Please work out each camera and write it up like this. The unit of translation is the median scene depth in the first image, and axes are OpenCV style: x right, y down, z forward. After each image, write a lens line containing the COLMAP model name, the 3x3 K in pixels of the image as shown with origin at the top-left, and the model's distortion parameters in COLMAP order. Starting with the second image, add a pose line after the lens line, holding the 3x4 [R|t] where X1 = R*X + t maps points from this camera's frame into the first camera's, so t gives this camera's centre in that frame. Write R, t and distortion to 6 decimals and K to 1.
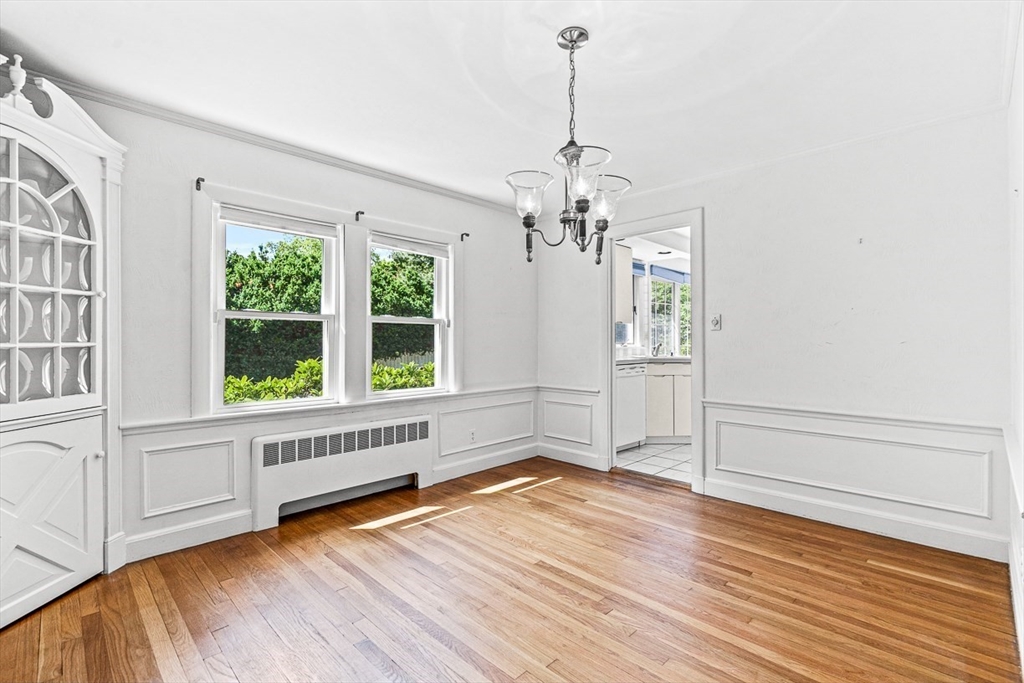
lens RADIAL K [[467.9, 0, 522.2], [0, 467.9, 337.4], [0, 0, 1]] dist [0.010035, 0.000762]
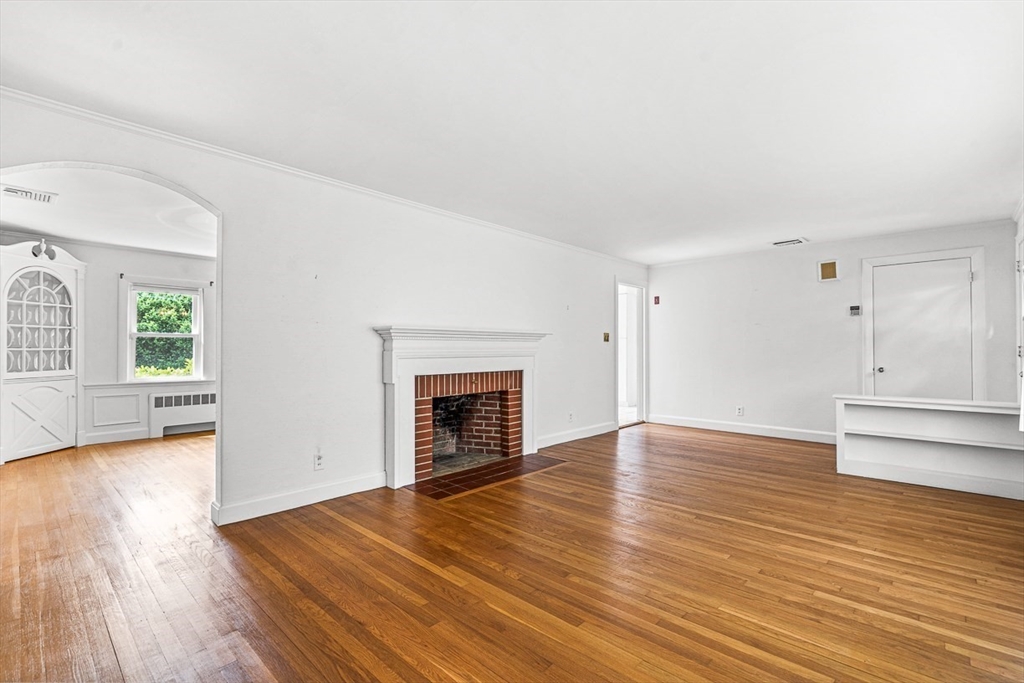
lens RADIAL K [[467.9, 0, 521.2], [0, 467.9, 344.3], [0, 0, 1]] dist [0.010035, 0.000762]
pose [[0.999787, 0.002361, 0.020489, 1.290077], [-0.002333, 0.999996, -0.001366, -0.010215], [-0.020492, 0.001318, 0.999789, -1.407118]]
